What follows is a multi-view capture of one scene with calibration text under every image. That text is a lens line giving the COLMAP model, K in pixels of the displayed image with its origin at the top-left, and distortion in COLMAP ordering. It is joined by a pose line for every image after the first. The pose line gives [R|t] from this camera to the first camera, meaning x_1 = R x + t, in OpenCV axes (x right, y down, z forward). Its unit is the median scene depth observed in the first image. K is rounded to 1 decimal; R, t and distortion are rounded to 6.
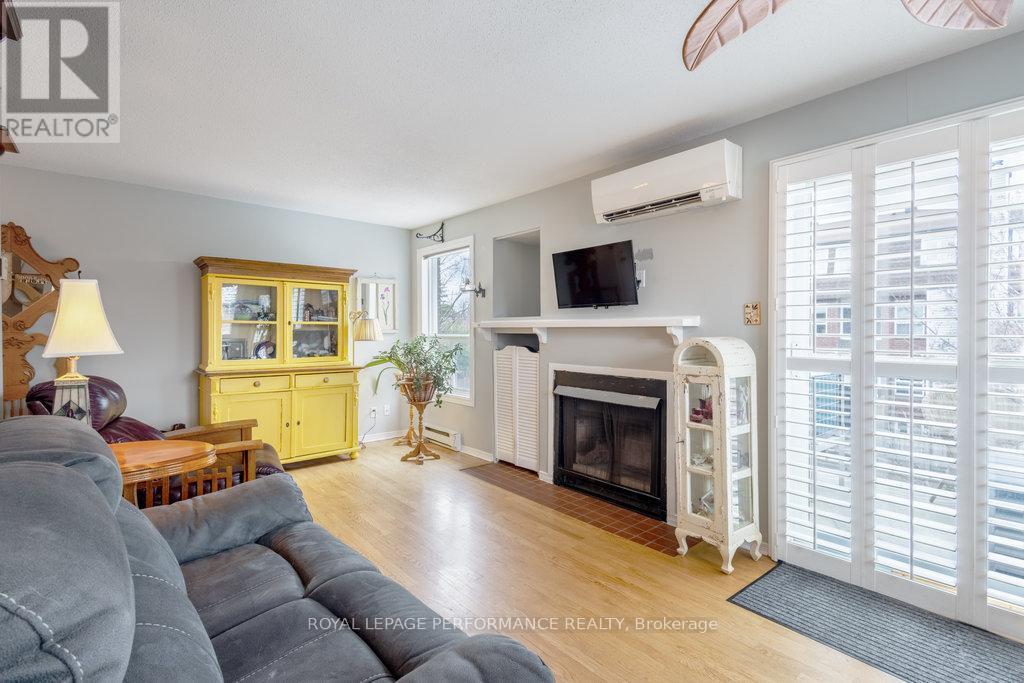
lens RADIAL K [[477.1, 0, 513.1], [0, 477.1, 336.3], [0, 0, 1]] dist [0.015233, -0.000576]
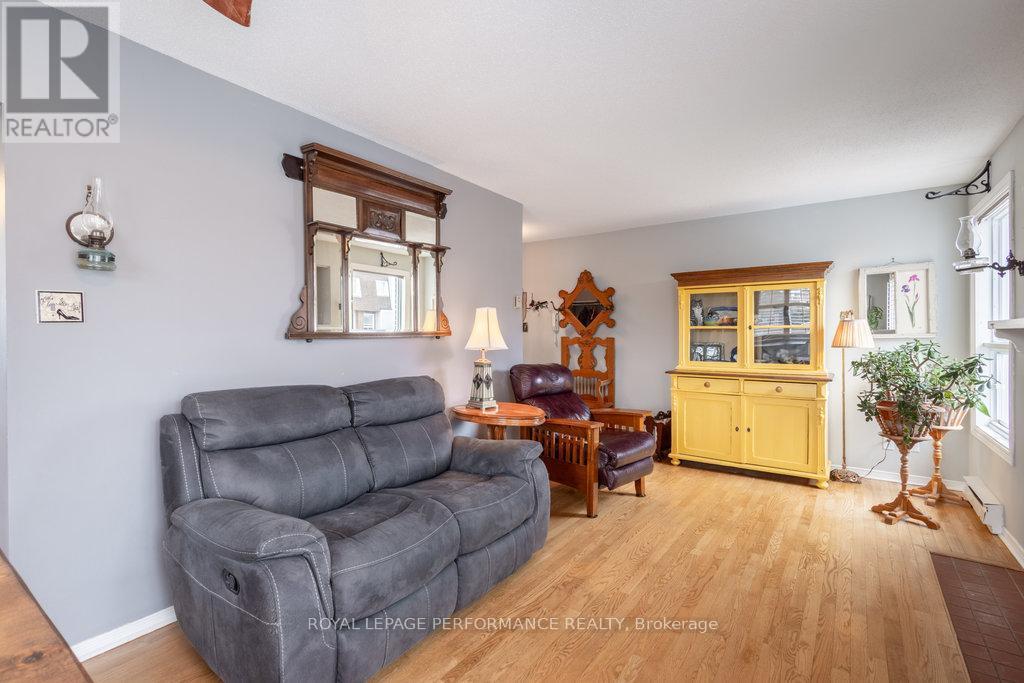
lens RADIAL K [[477.1, 0, 510.8], [0, 477.1, 335.9], [0, 0, 1]] dist [0.015233, -0.000576]
pose [[0.233153, -0.001673, -0.972439, 0.441911], [-0.008357, 0.999958, -0.003724, -0.003184], [0.972404, 0.008995, 0.233129, 0.340238]]
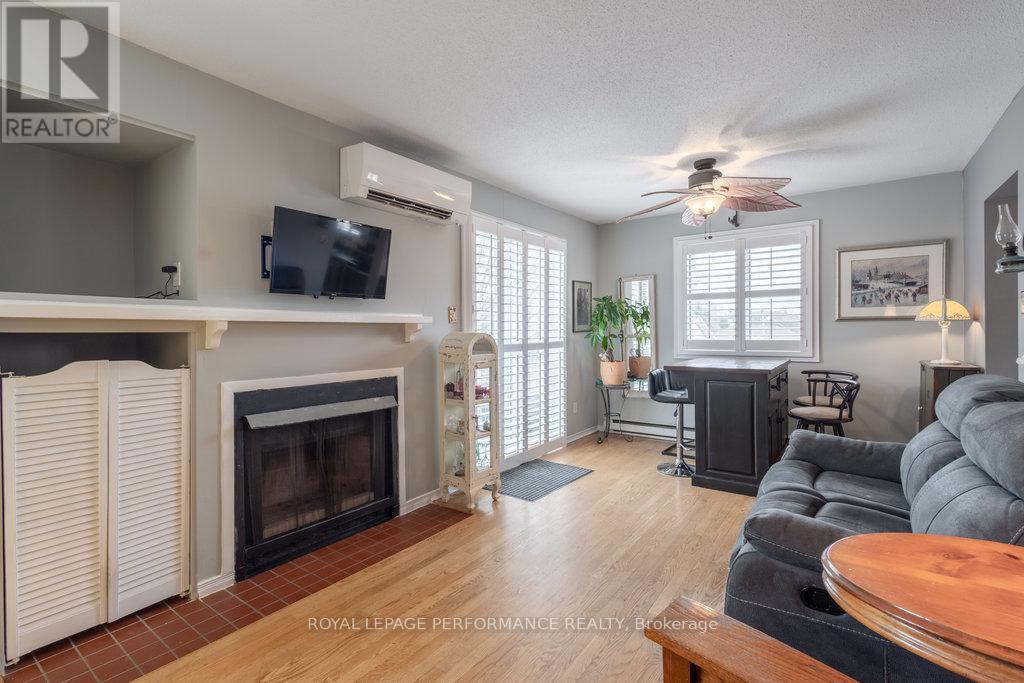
lens RADIAL K [[477.1, 0, 504.5], [0, 477.1, 336.2], [0, 0, 1]] dist [0.015233, -0.000576]
pose [[-0.222901, -0.013058, 0.974754, -0.606027], [0.015221, 0.999742, 0.016874, -0.005707], [-0.974722, 0.018598, -0.222645, 0.843837]]
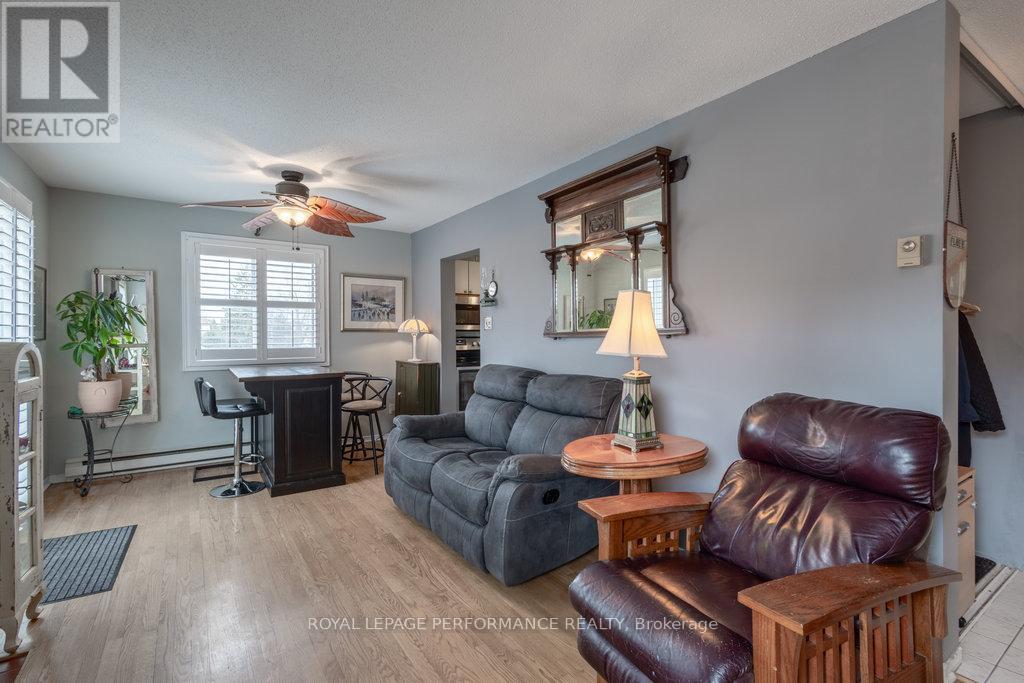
lens RADIAL K [[477.1, 0, 512.8], [0, 477.1, 342.5], [0, 0, 1]] dist [0.015233, -0.000576]
pose [[-0.992830, -0.003226, 0.119491, -0.327094], [-0.000606, 0.999759, 0.021961, -0.009544], [-0.119533, 0.021731, -0.992592, 1.151496]]
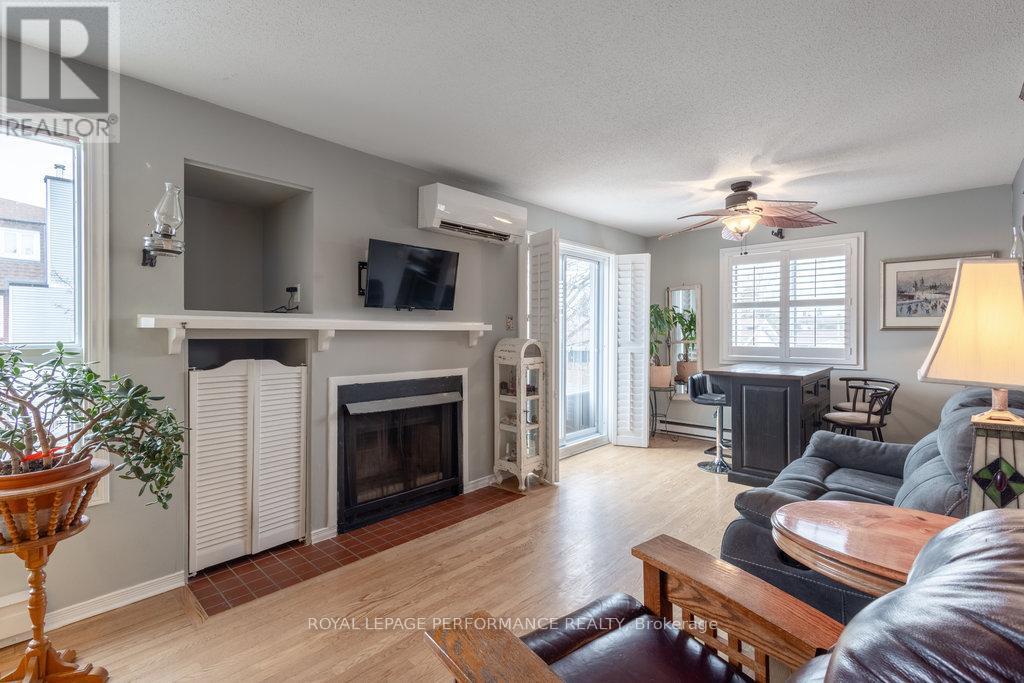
lens RADIAL K [[477.1, 0, 509.7], [0, 477.1, 337.2], [0, 0, 1]] dist [0.015233, -0.000576]
pose [[-0.109026, -0.013502, 0.993947, -0.741584], [0.007374, 0.999869, 0.014392, -0.017055], [-0.994012, 0.008898, -0.108912, 0.851654]]
